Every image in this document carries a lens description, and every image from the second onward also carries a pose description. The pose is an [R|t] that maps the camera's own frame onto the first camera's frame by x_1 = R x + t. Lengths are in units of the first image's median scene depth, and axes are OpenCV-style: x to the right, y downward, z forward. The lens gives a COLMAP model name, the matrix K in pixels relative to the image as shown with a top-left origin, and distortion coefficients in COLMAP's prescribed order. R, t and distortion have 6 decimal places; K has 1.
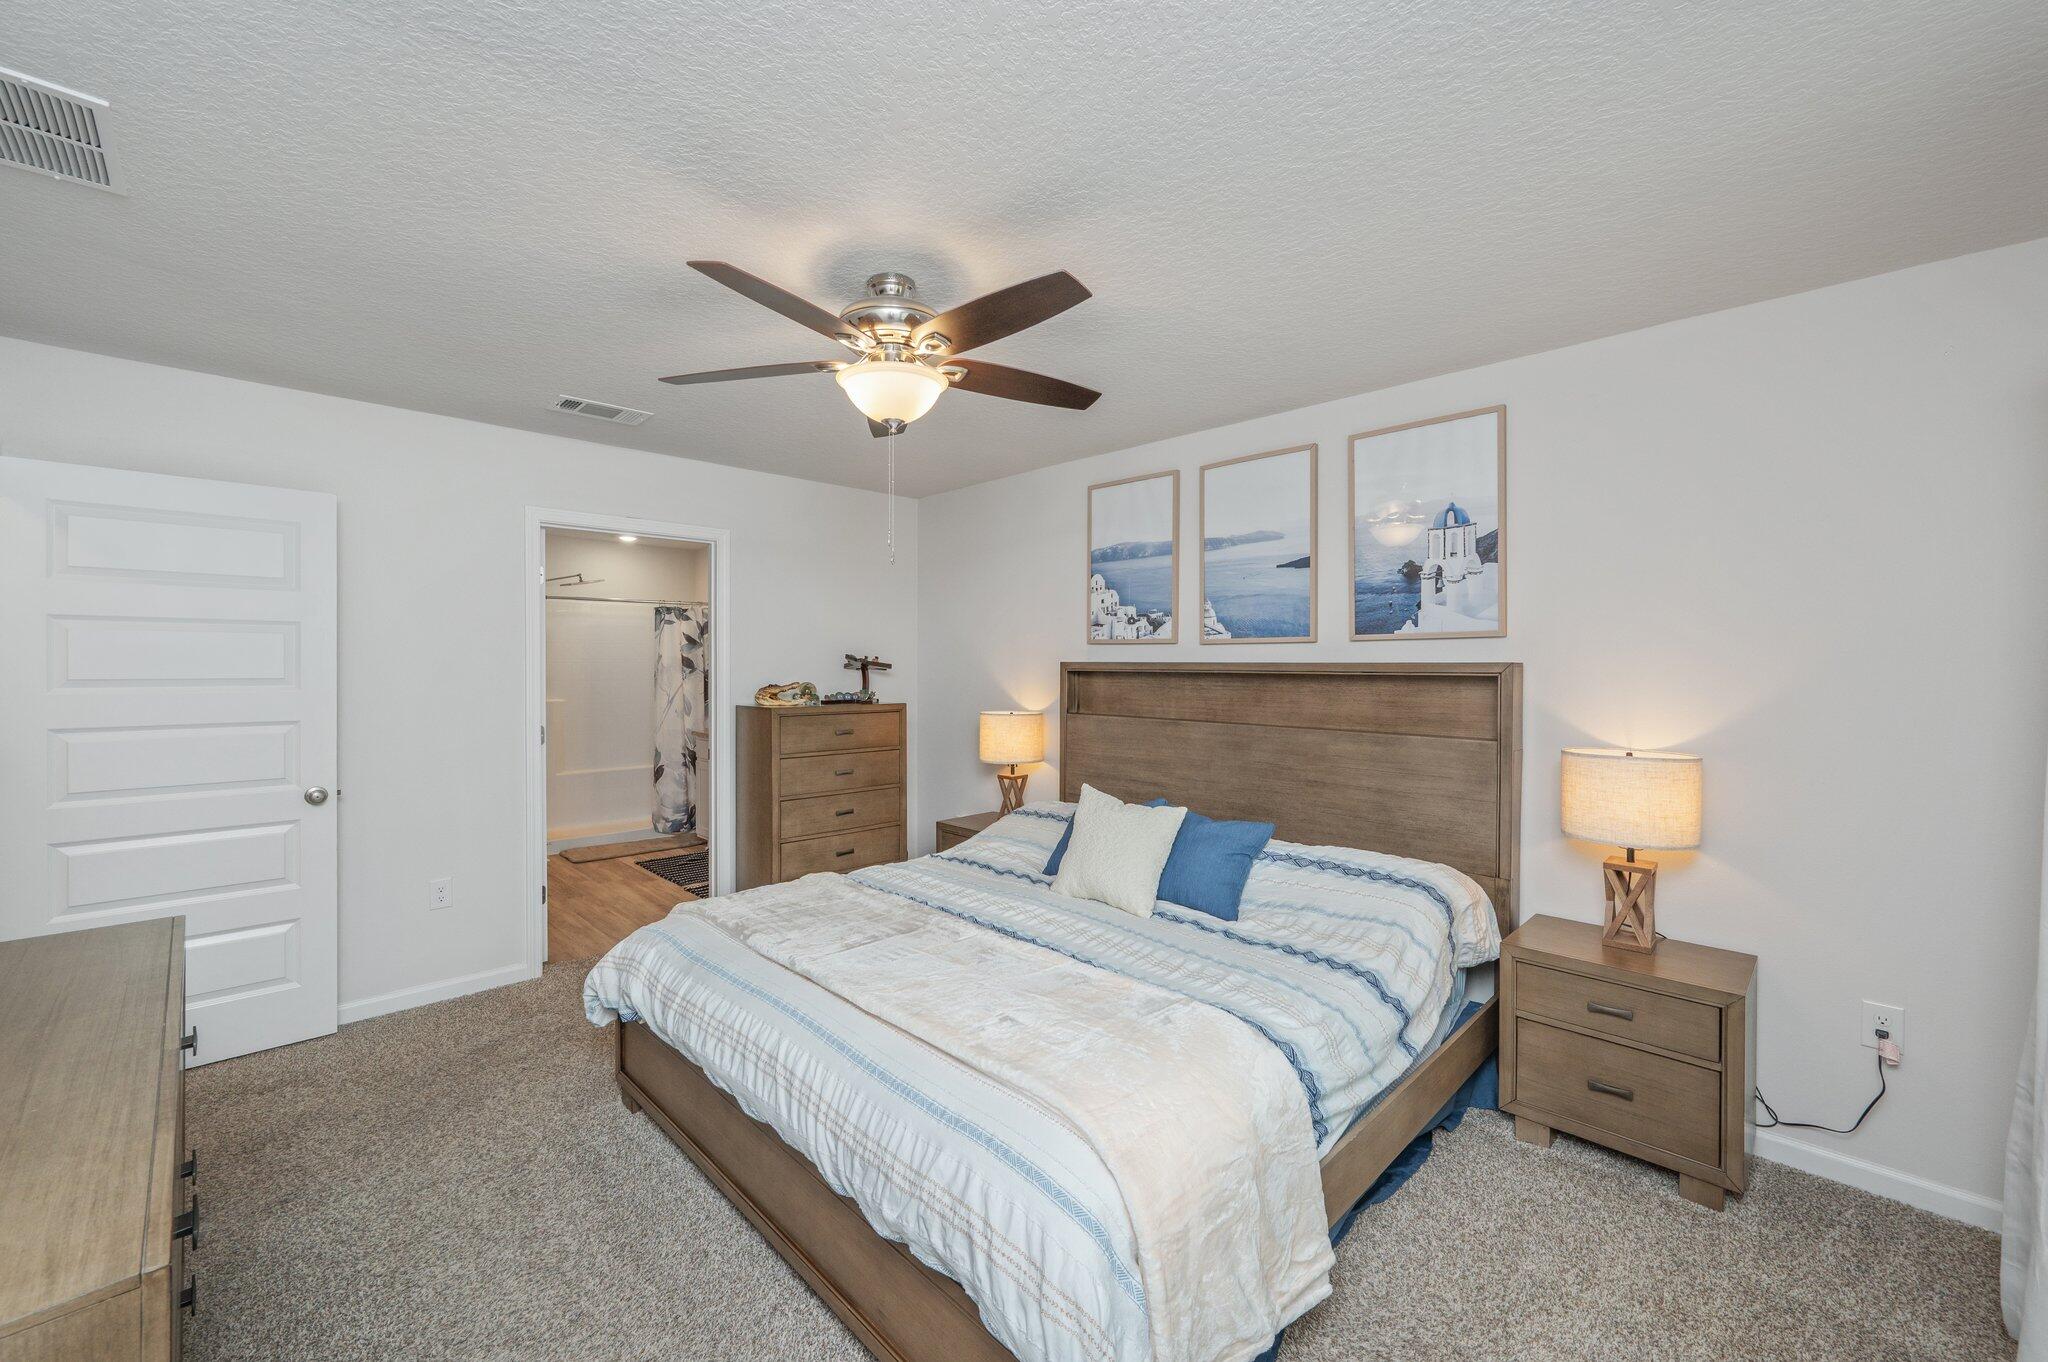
lens RADIAL K [[802.8, 0, 955.9], [0, 802.8, 668.5], [0, 0, 1]] dist [-0.000692, -0.000811]
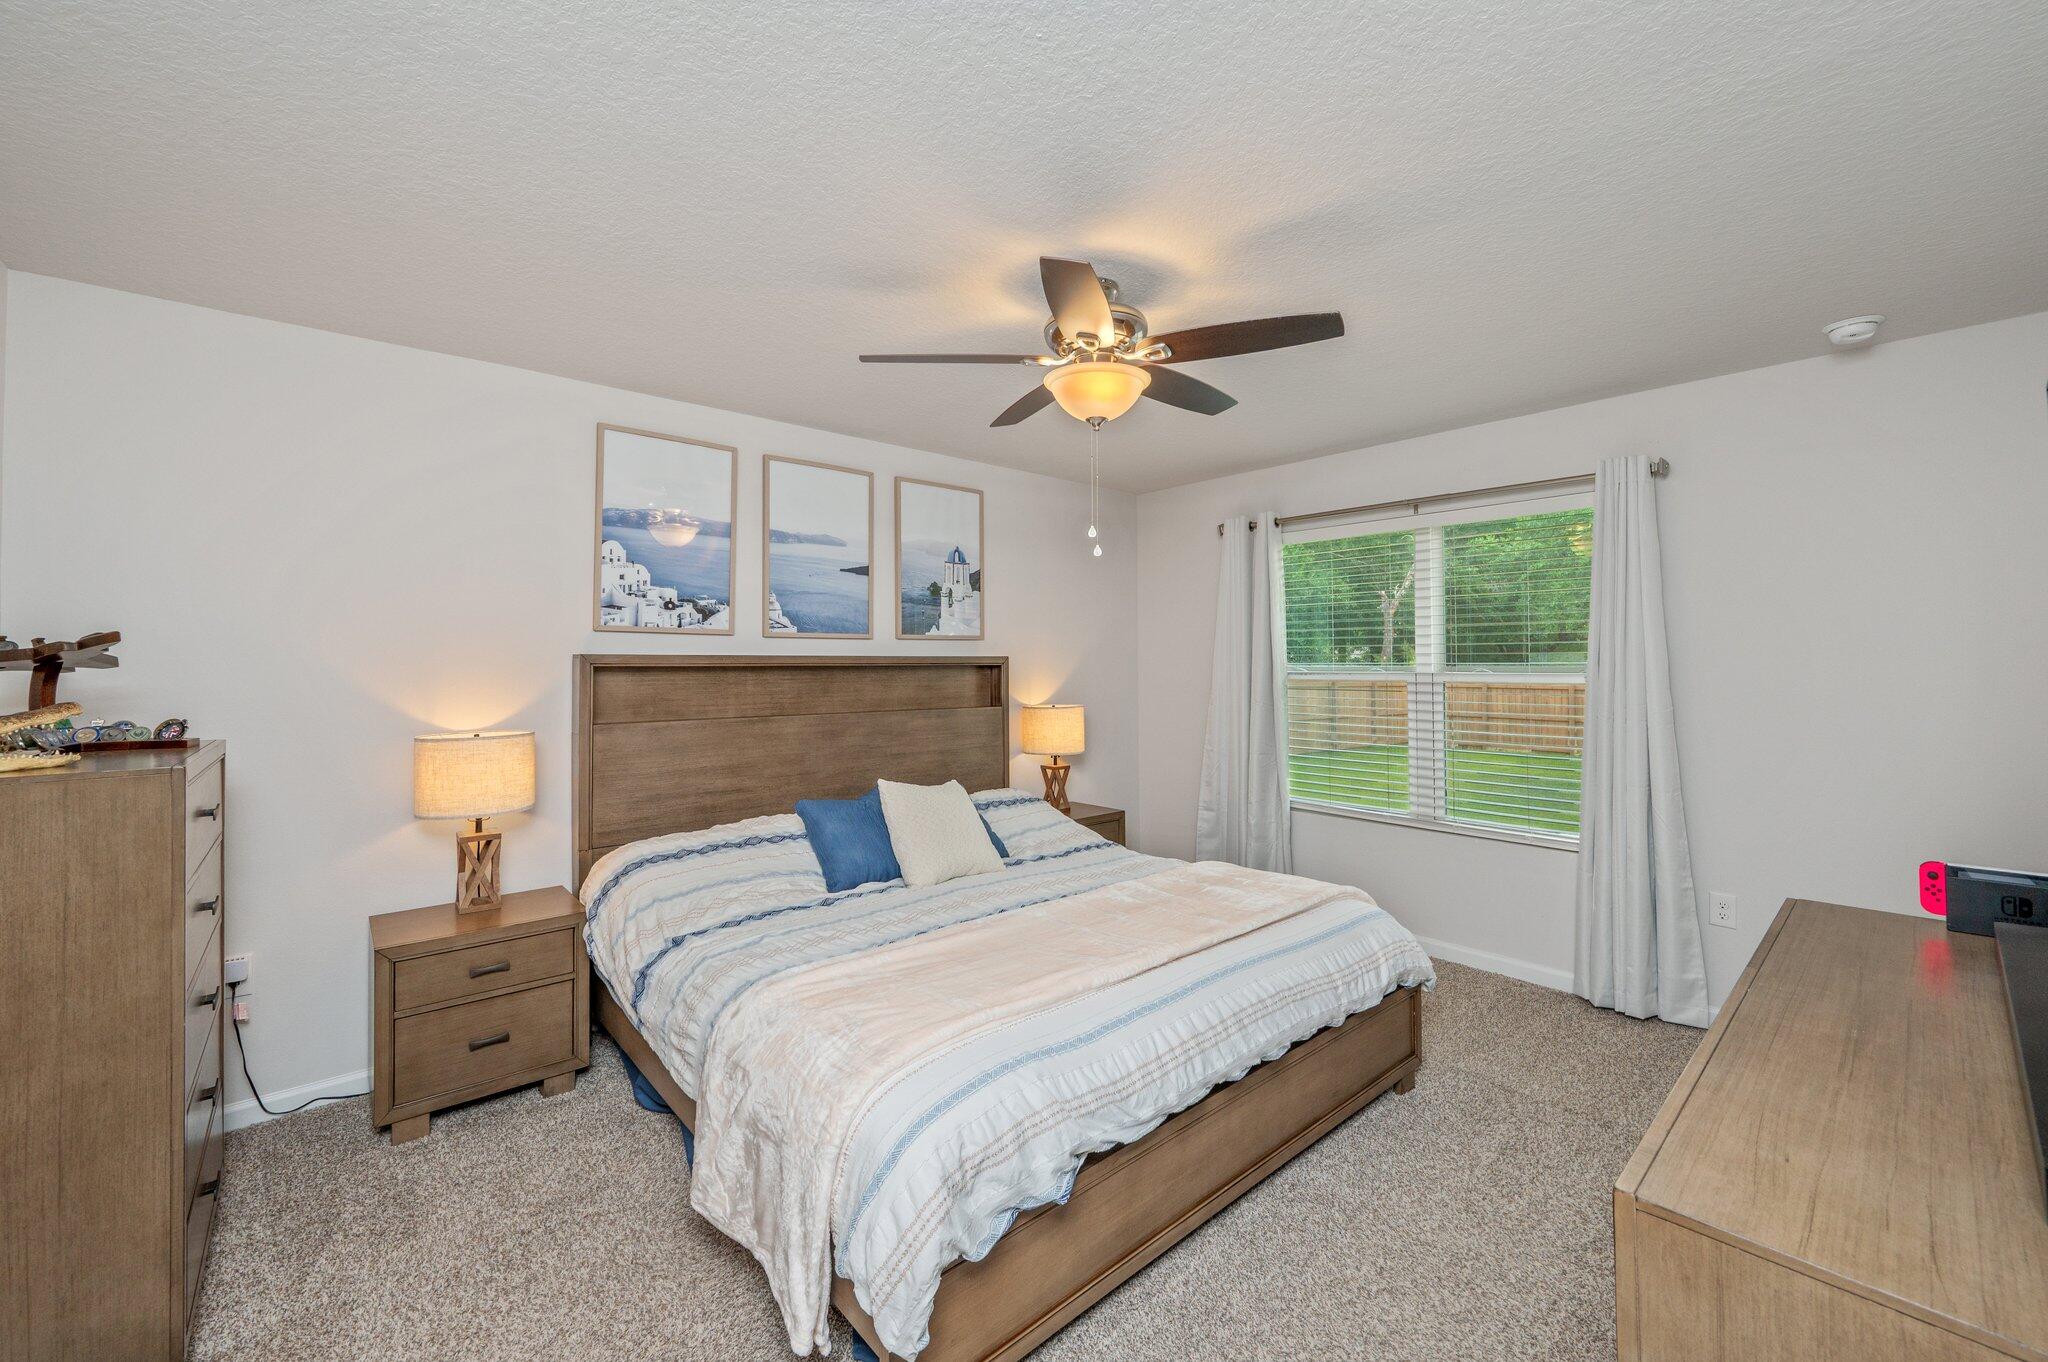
lens RADIAL K [[802.8, 0, 1010.2], [0, 802.8, 662.5], [0, 0, 1]] dist [-0.000692, -0.000811]
pose [[0.043119, -0.011992, 0.998998, -0.664050], [0.001363, 0.999928, 0.011945, -0.010781], [-0.999069, 0.000846, 0.043132, 0.672161]]
